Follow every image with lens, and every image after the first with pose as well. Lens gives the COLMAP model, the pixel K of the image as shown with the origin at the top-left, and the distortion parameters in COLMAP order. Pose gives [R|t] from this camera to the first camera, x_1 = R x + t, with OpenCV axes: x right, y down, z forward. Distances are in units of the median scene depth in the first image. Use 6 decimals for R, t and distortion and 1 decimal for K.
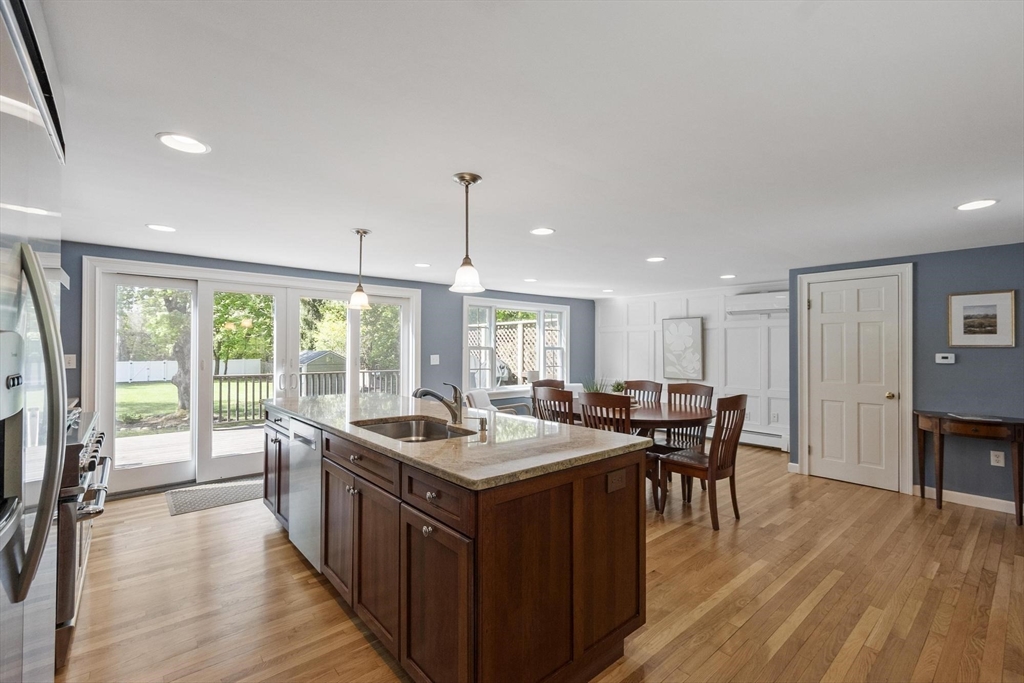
lens RADIAL K [[443.4, 0, 518.8], [0, 443.4, 340.7], [0, 0, 1]] dist [-0.002030, 0.000355]
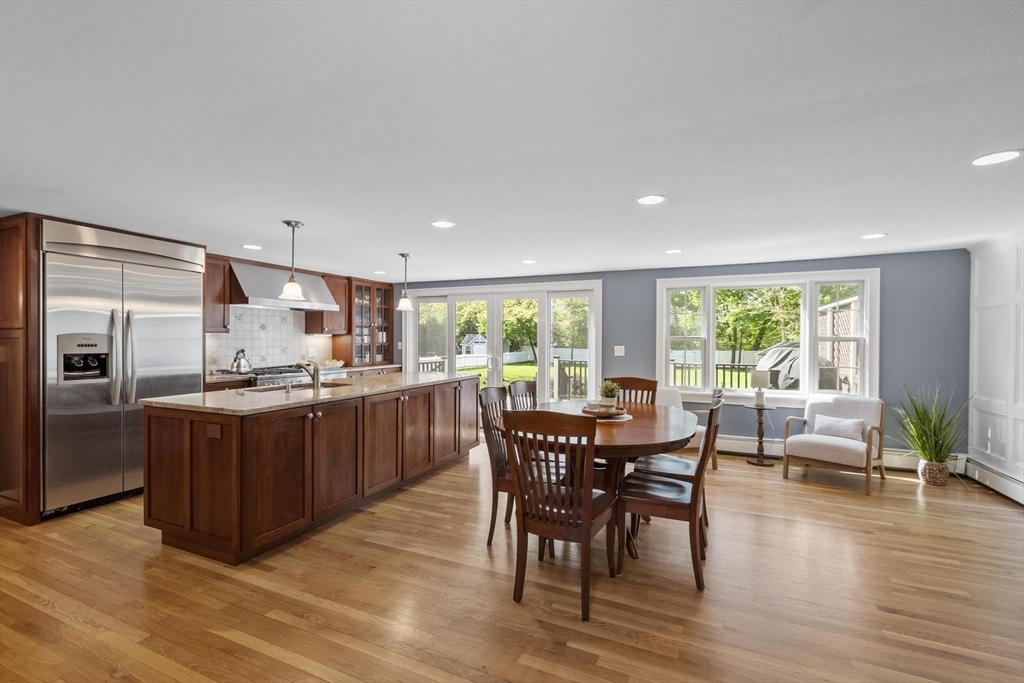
lens RADIAL K [[443.4, 0, 514.0], [0, 443.4, 341.3], [0, 0, 1]] dist [-0.002030, 0.000355]
pose [[0.405156, 0.005774, -0.914229, 0.638957], [0.011418, 0.999870, 0.011375, 0.010683], [0.914176, -0.015047, 0.405038, 0.438316]]
